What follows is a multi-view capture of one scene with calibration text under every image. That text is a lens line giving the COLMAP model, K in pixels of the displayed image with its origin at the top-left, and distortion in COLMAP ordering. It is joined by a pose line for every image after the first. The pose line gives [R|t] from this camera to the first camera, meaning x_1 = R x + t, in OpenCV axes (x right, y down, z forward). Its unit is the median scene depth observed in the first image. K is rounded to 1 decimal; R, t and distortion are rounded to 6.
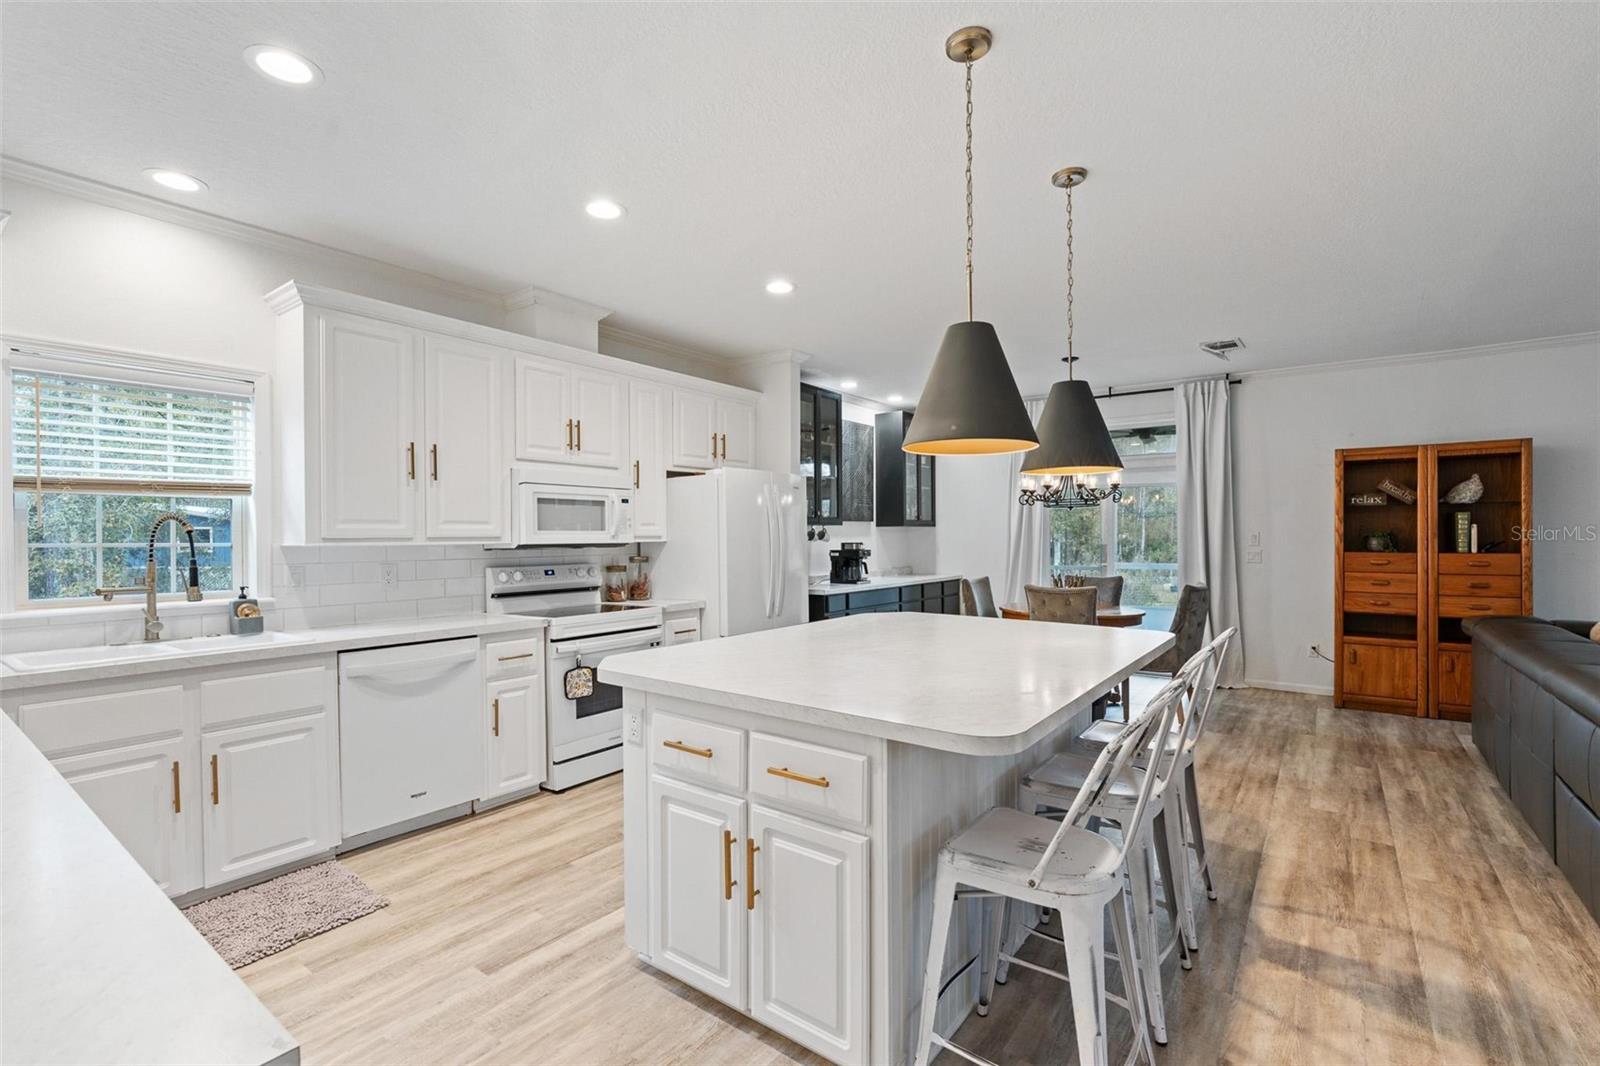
lens RADIAL K [[721.1, 0, 795.8], [0, 721.1, 541.9], [0, 0, 1]] dist [-0.001682, 0.000546]
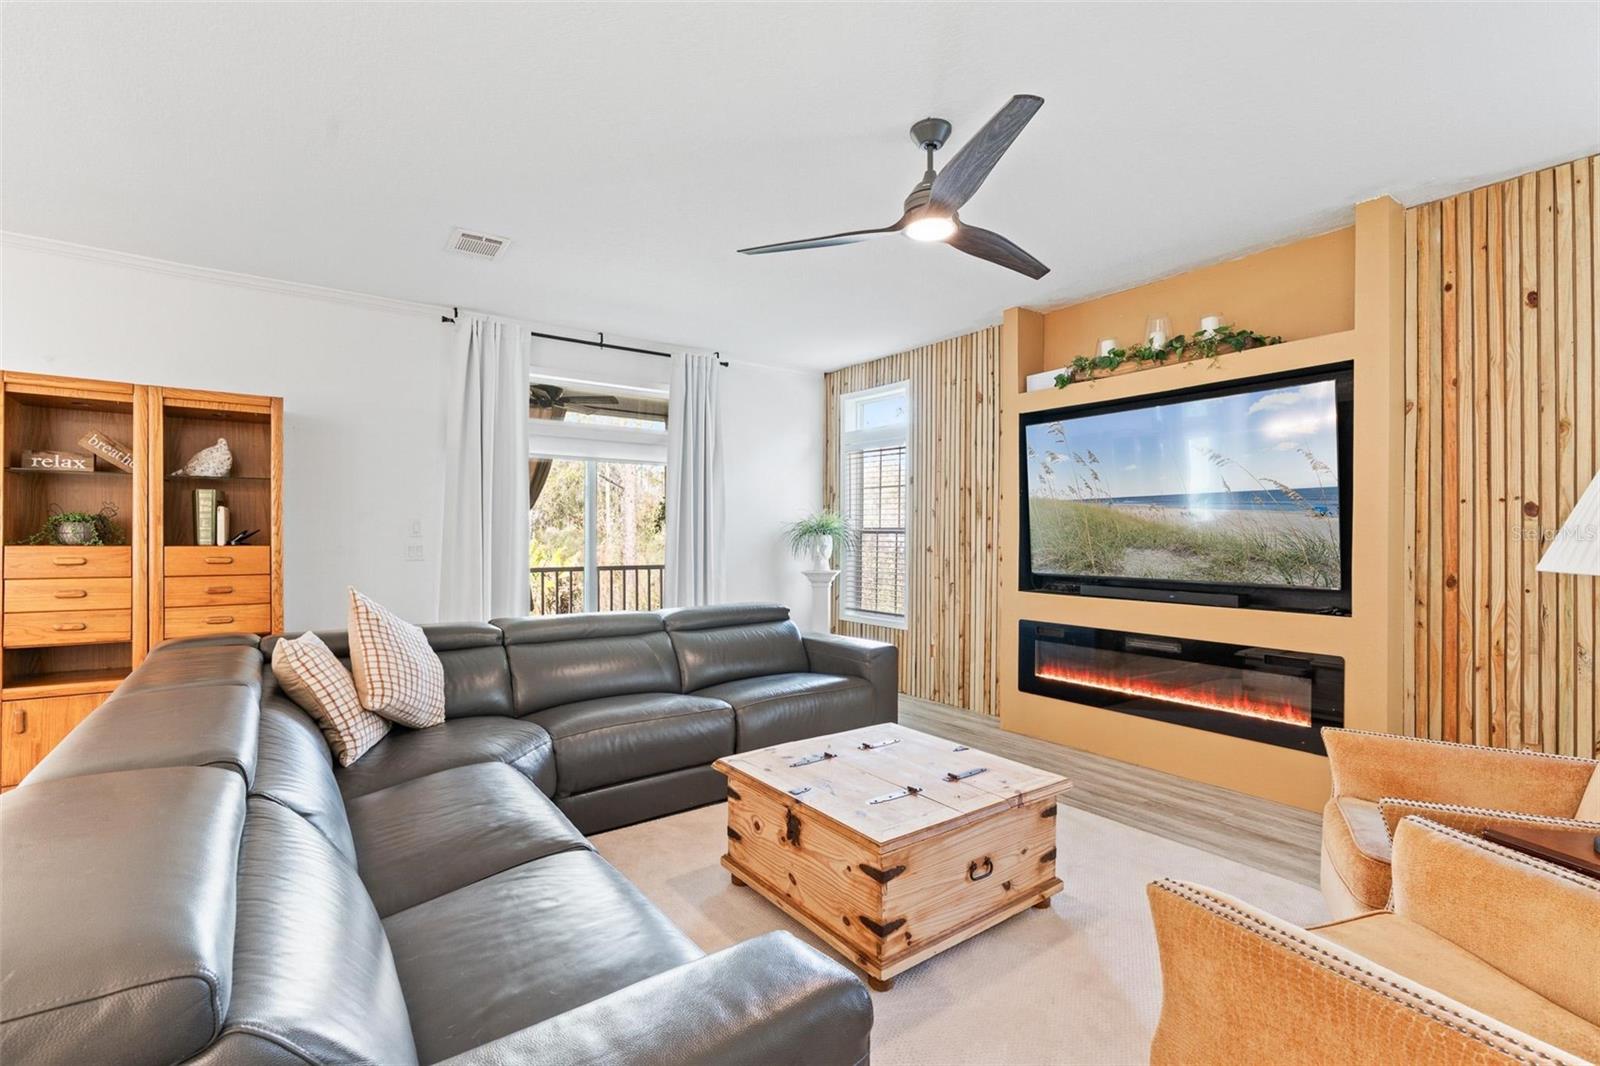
lens RADIAL K [[717.6, 0, 799.1], [0, 717.6, 530.9], [0, 0, 1]] dist [-0.002951, 0.001053]
pose [[0.285618, 0.011748, 0.958272, 0.522623], [0.000095, 0.999925, -0.012287, 0.012085], [-0.958344, 0.003601, 0.285595, 0.287032]]
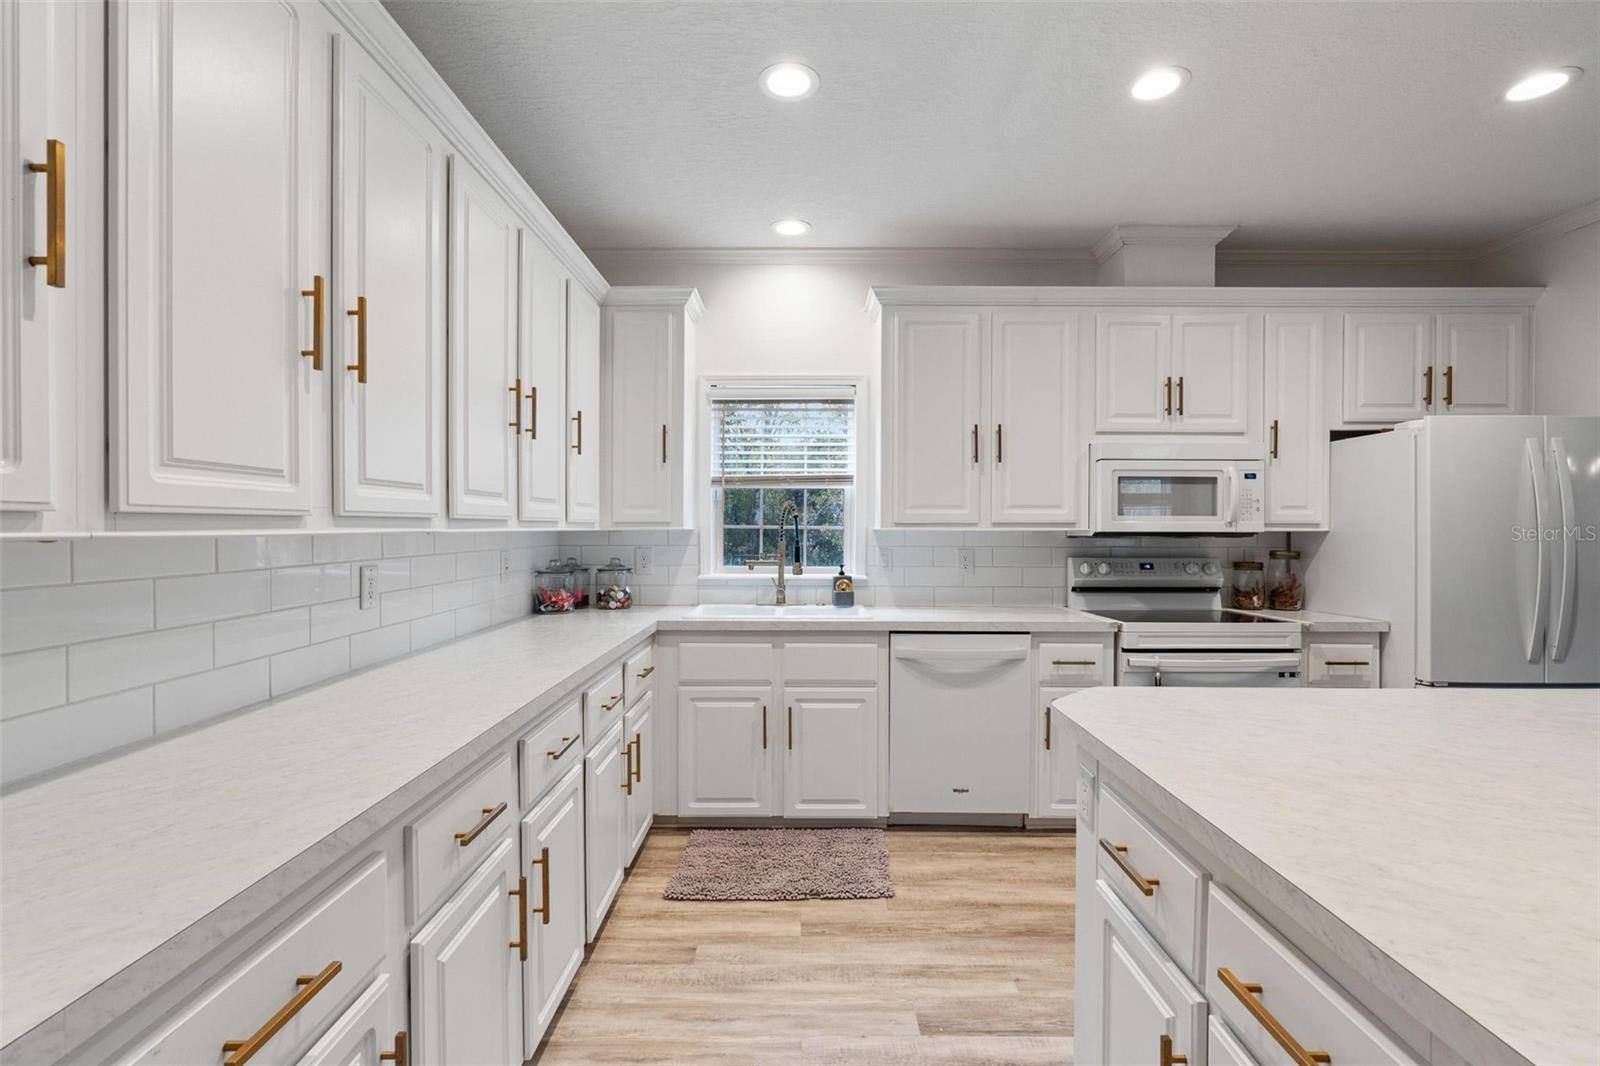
lens RADIAL K [[717.6, 0, 799.1], [0, 717.6, 530.9], [0, 0, 1]] dist [-0.002951, 0.001053]
pose [[0.600399, 0.016029, -0.799540, 0.082158], [-0.012580, 0.999865, 0.010599, -0.002141], [0.799602, 0.003694, 0.600519, 0.193540]]
